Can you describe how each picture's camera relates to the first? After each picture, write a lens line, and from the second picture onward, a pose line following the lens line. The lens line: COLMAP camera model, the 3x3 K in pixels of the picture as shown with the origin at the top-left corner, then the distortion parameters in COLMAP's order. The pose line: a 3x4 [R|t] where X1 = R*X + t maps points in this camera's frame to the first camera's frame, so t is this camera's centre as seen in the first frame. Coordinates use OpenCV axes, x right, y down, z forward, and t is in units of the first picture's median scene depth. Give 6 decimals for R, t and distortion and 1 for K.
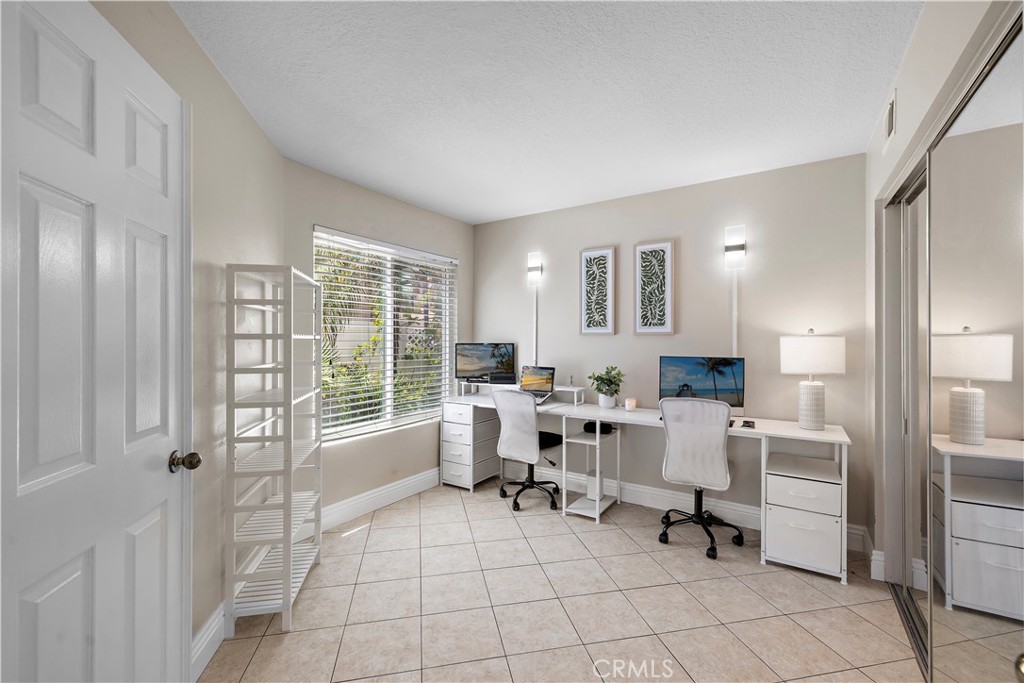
lens RADIAL K [[430.7, 0, 512.0], [0, 430.7, 341.5], [0, 0, 1]] dist [0.003103, 0.000308]
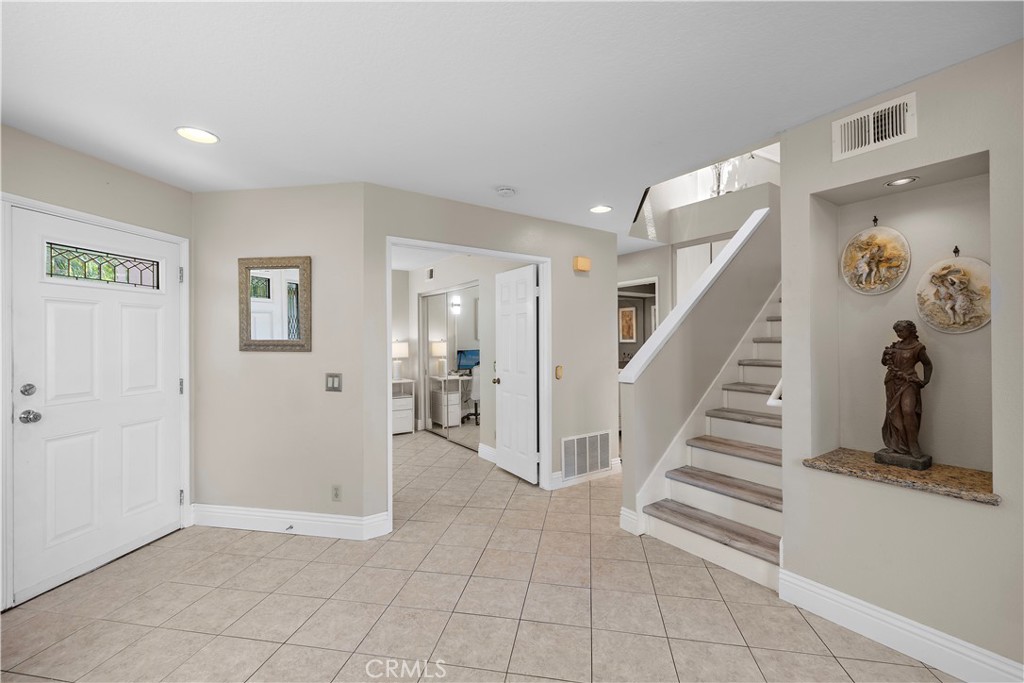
lens RADIAL K [[430.7, 0, 512.0], [0, 430.7, 341.5], [0, 0, 1]] dist [0.003103, 0.000308]
pose [[0.376121, -0.004945, 0.926557, -1.162472], [0.010325, 0.999946, 0.001146, -0.012869], [-0.926513, 0.009136, 0.376152, -0.456417]]
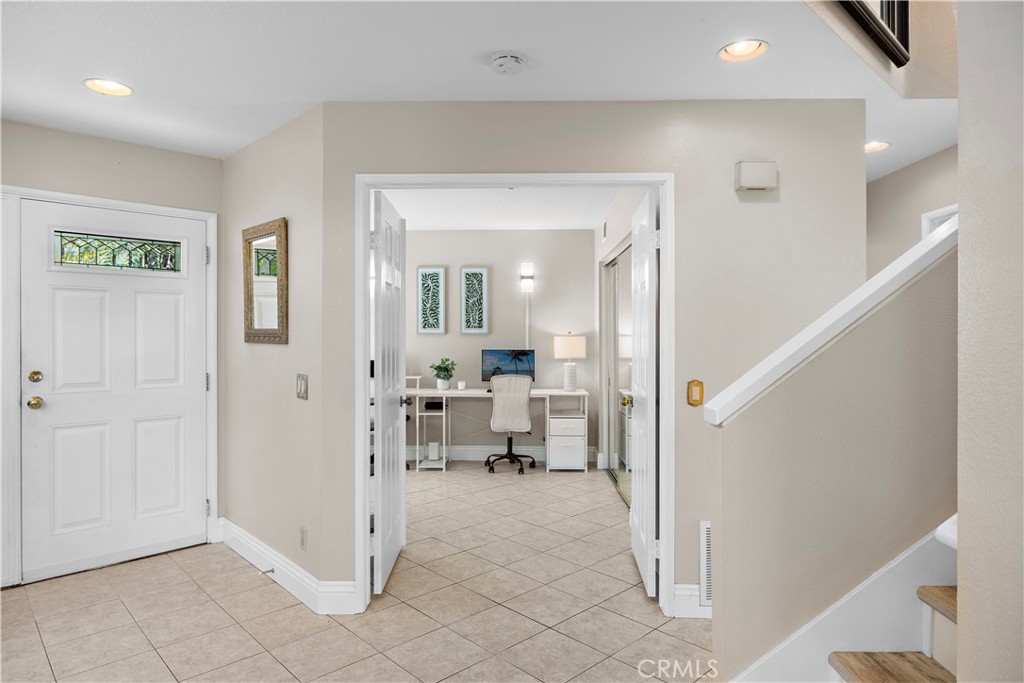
lens RADIAL K [[599.8, 0, 512.0], [0, 599.8, 341.5], [0, 0, 1]] dist [0.000480, 0.000070]
pose [[0.849169, -0.004728, 0.528101, -0.629237], [0.002956, 0.999987, 0.004200, -0.001142], [-0.528113, -0.002005, 0.849171, -0.743507]]
